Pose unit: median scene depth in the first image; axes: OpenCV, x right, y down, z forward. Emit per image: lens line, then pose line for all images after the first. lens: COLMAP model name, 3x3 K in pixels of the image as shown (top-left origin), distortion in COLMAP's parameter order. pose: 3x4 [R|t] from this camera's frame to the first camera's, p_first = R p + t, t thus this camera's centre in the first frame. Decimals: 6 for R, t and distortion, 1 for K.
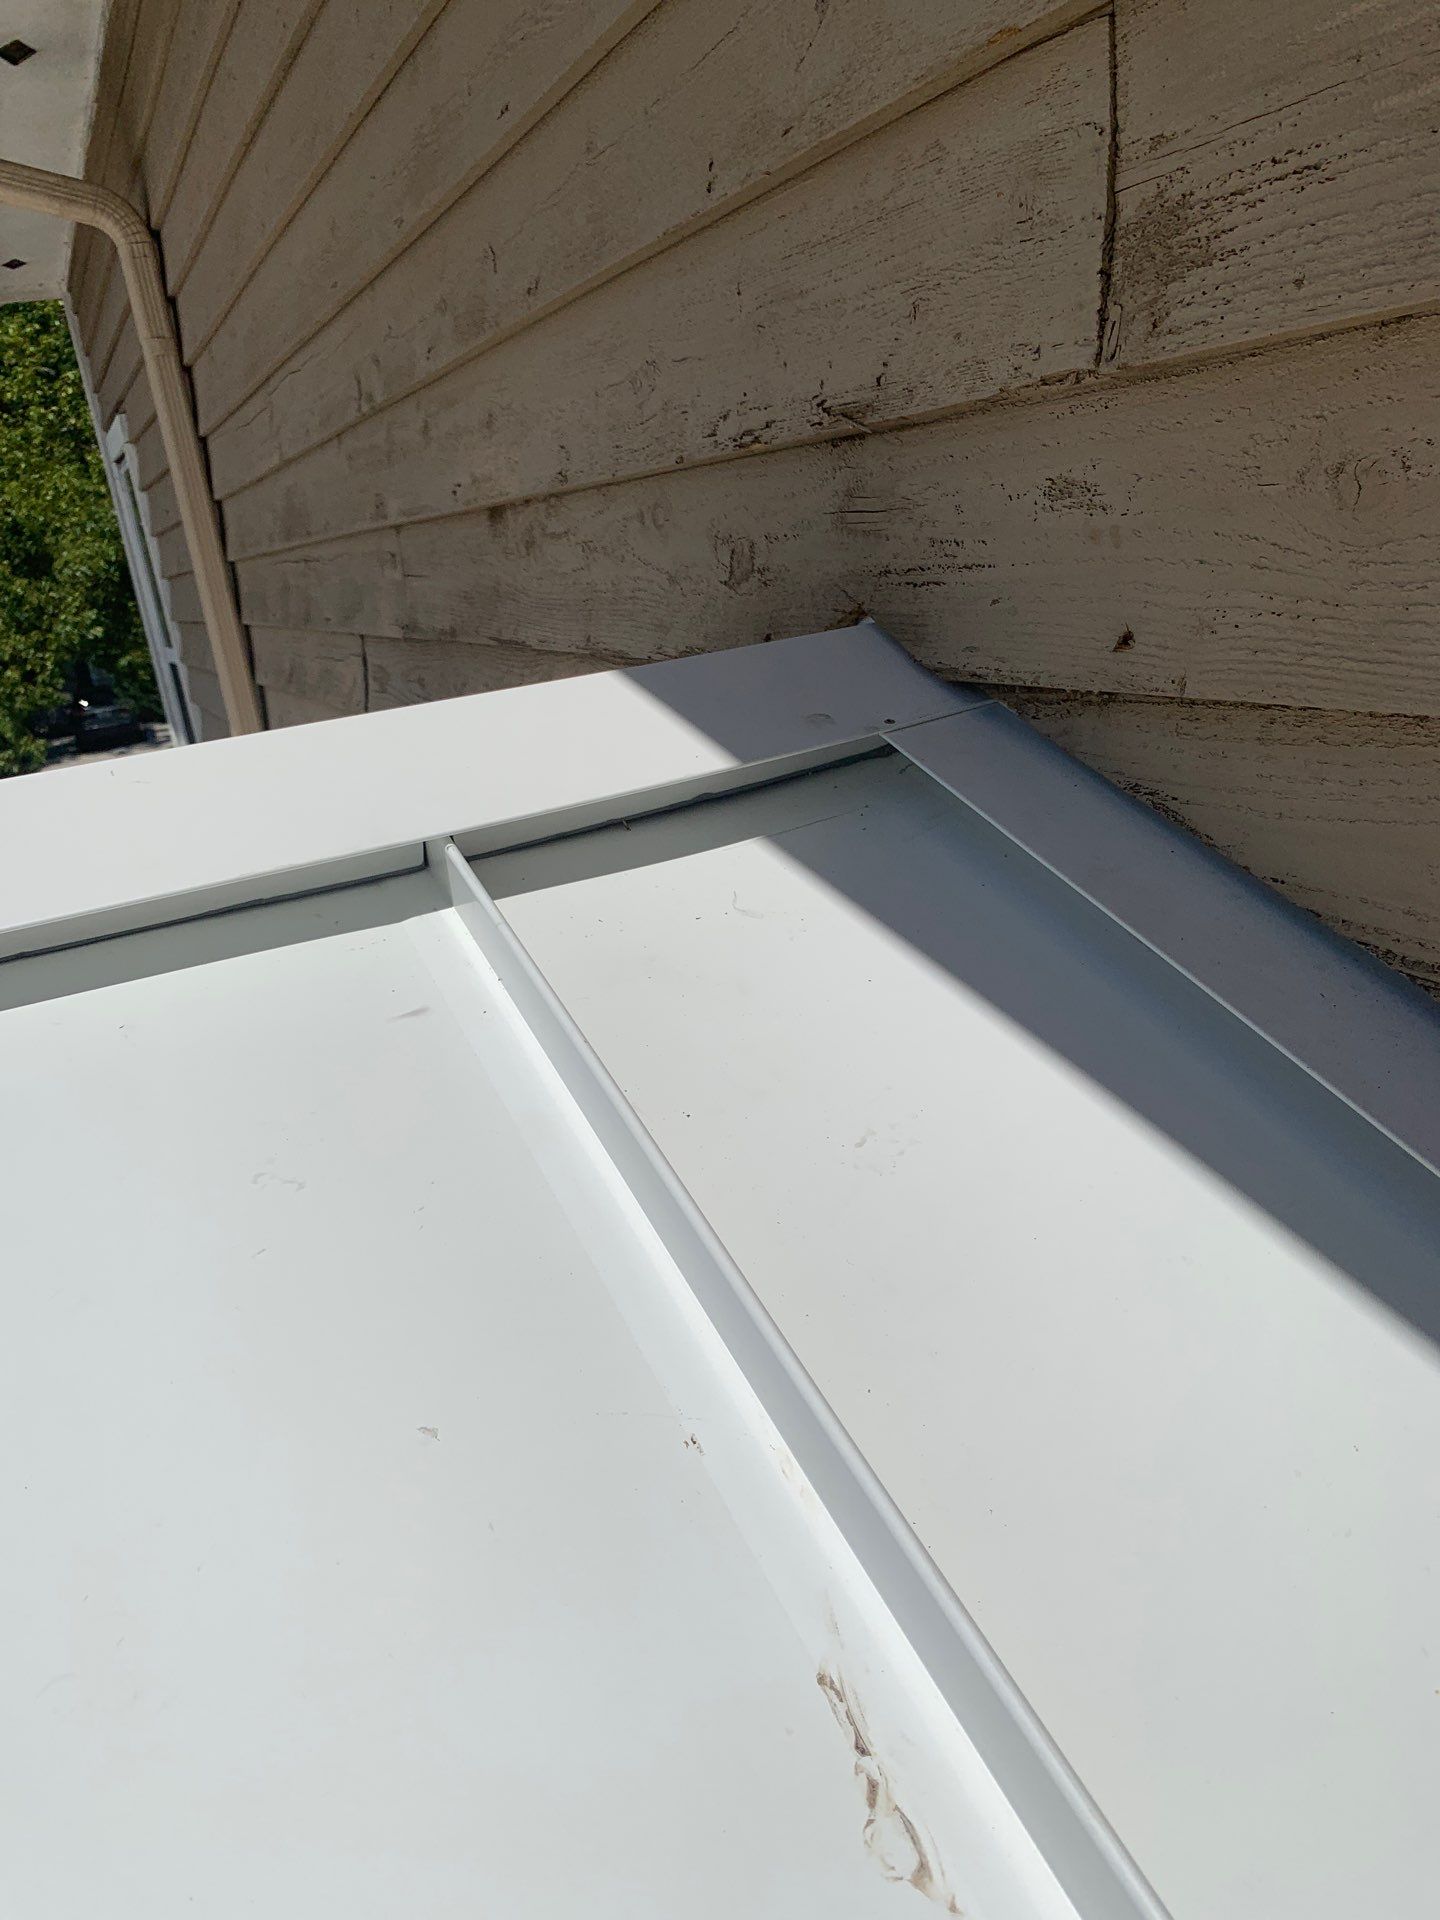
lens RADIAL K [[1475.6, 0, 720.4], [0, 1475.6, 960.1], [0, 0, 1]] dist [0.035529, -0.040104]
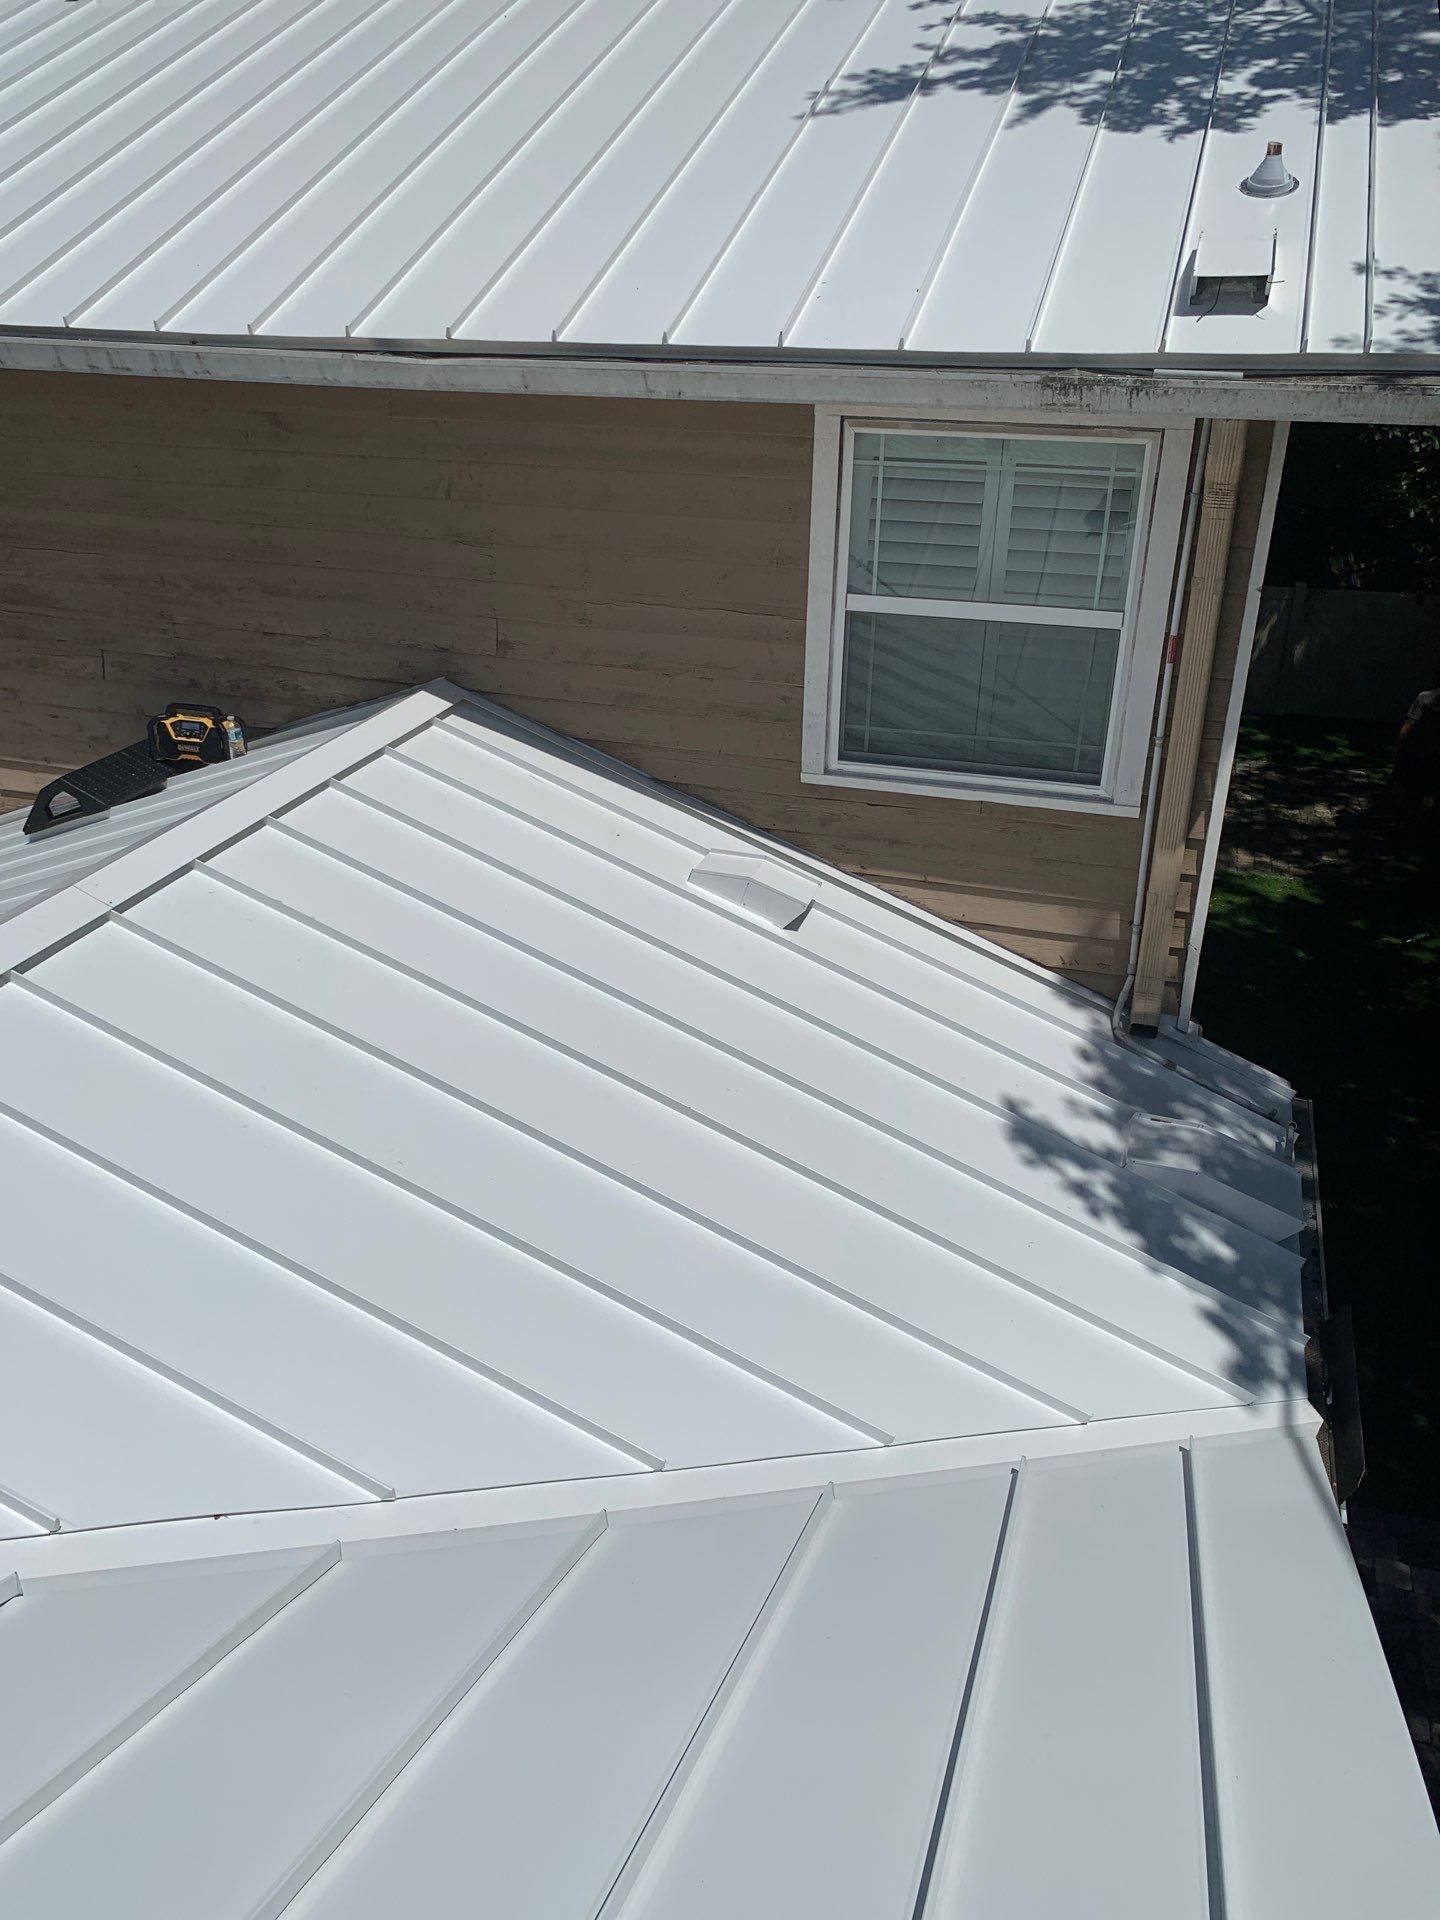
lens RADIAL K [[1475.6, 0, 709.2], [0, 1475.6, 965.6], [0, 0, 1]] dist [0.035529, -0.040104]
pose [[0.679846, -0.197589, 0.706235, -4.117306], [0.116593, 0.979892, 0.161916, 0.092274], [-0.724027, -0.027736, 0.689214, -4.537115]]
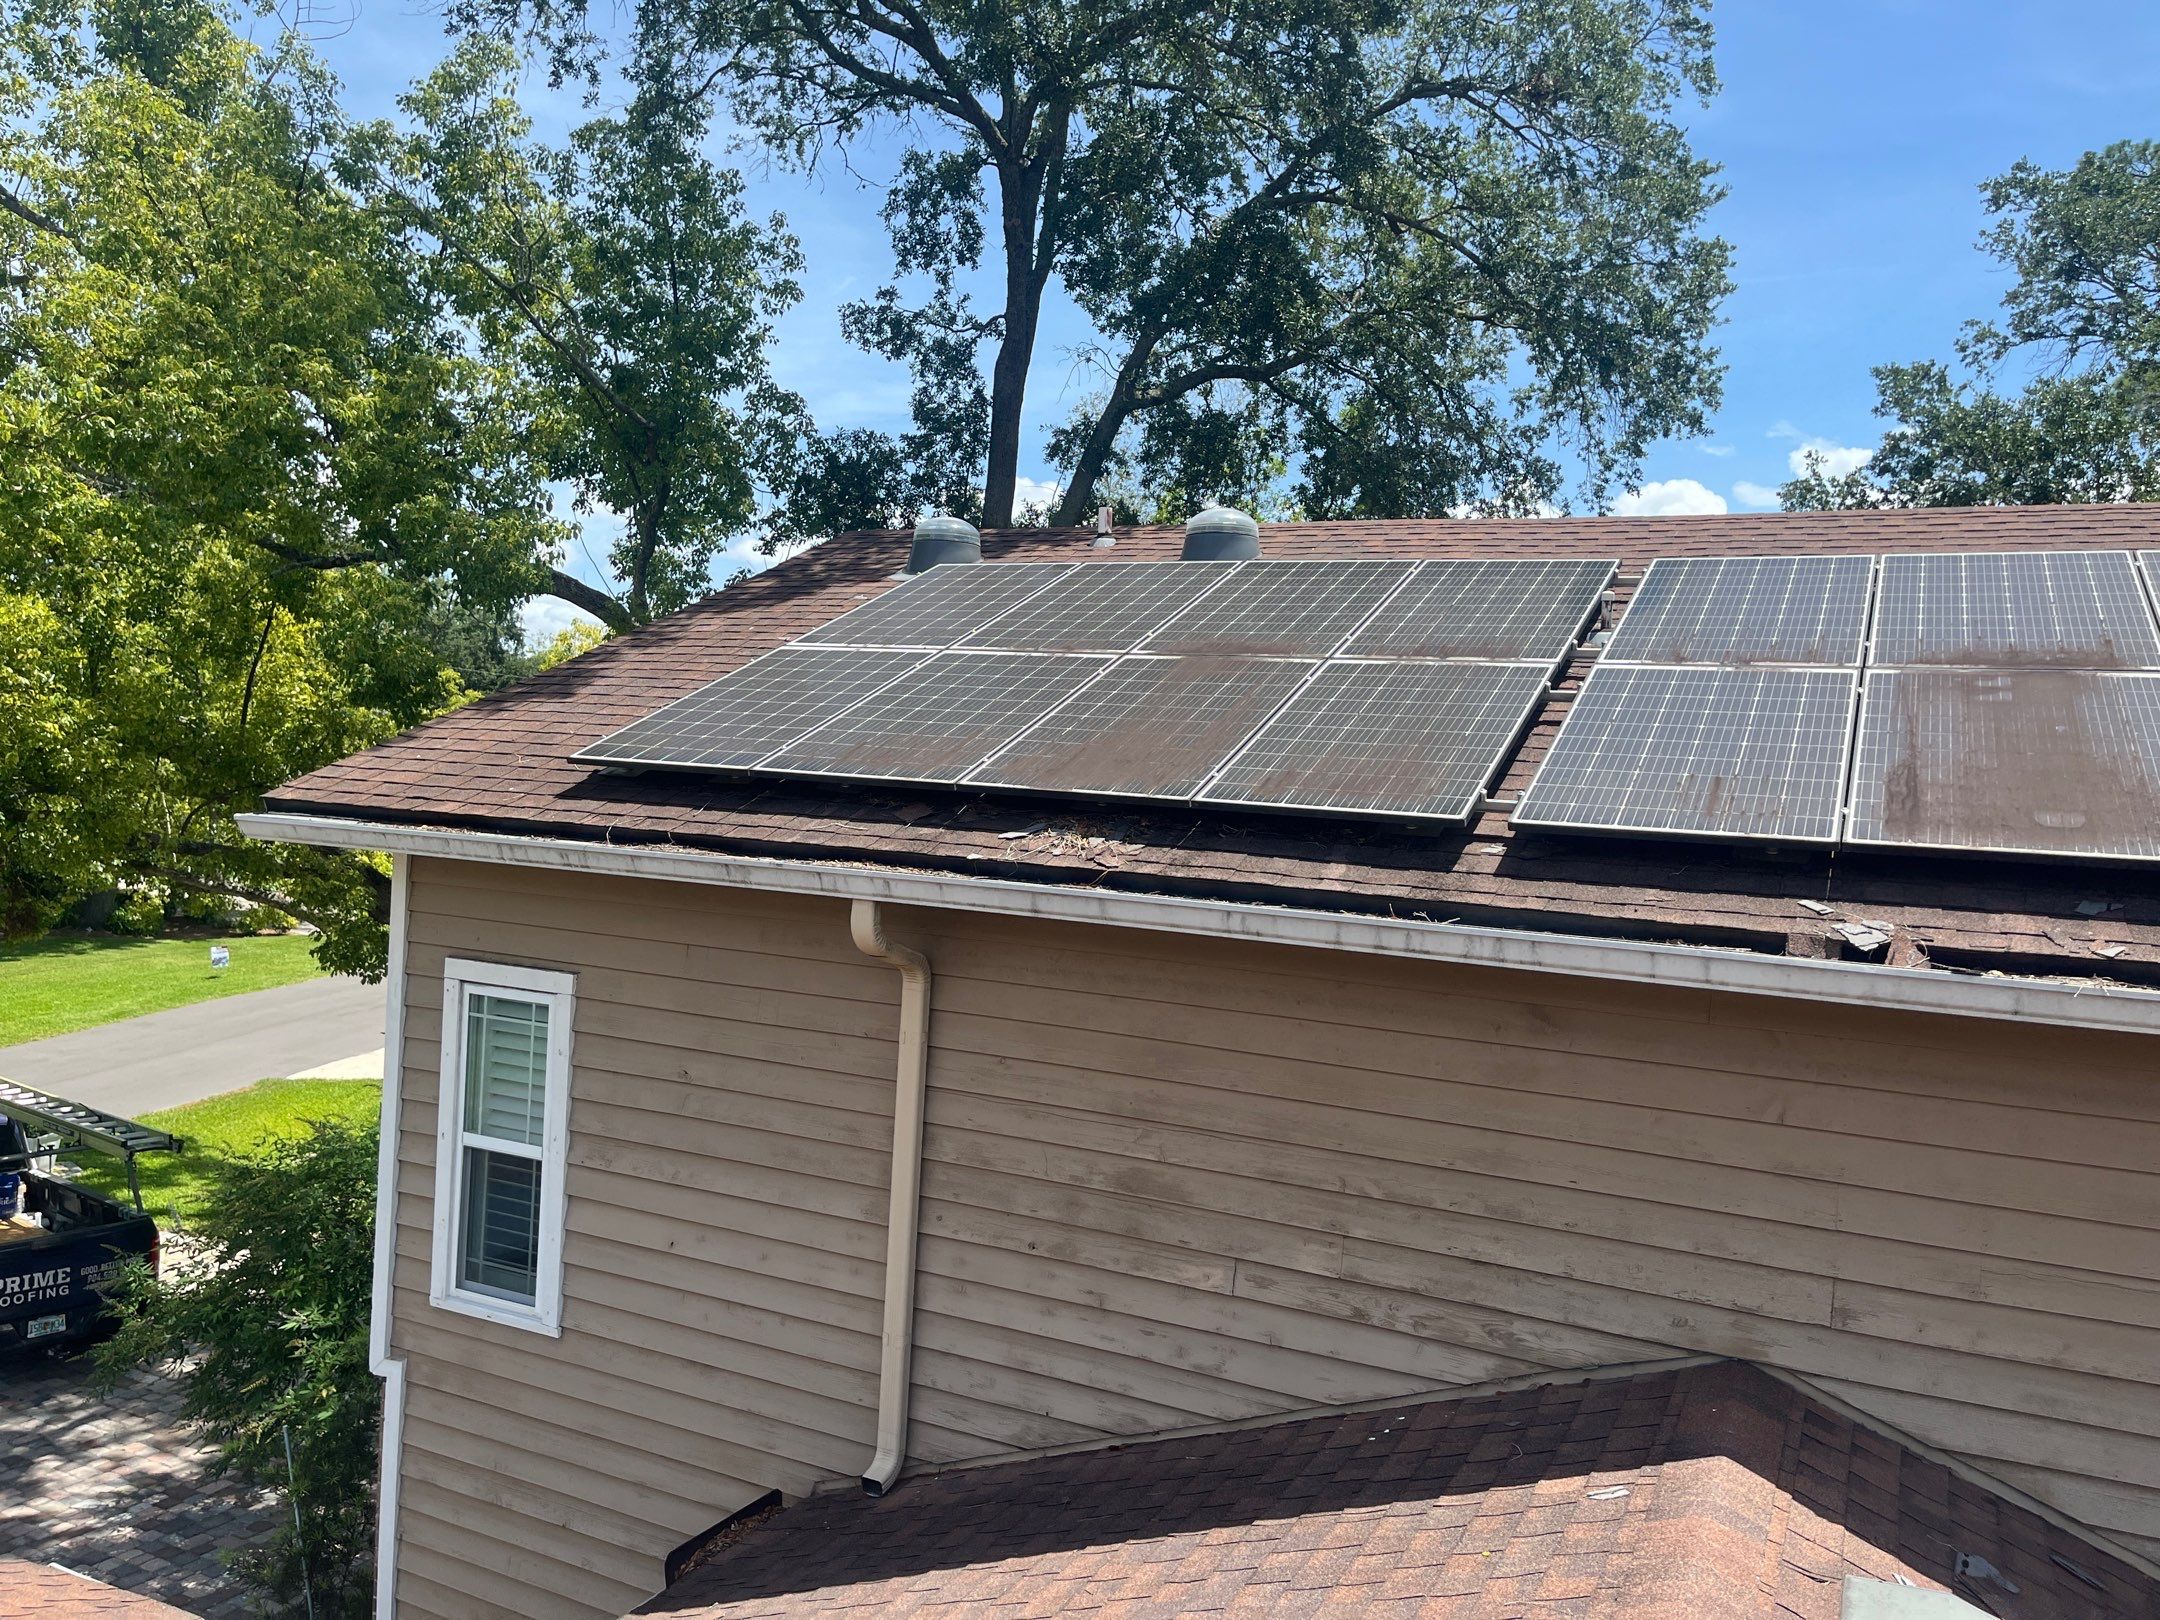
lens RADIAL K [[1660.0, 0, 1087.9], [0, 1660.0, 772.9], [0, 0, 1]] dist [0.035529, -0.040104]
pose [[0.773558, 0.166129, 0.611563, -5.564207], [0.031687, 0.953681, -0.299145, -0.480609], [-0.632933, 0.250785, 0.732463, -2.286347]]
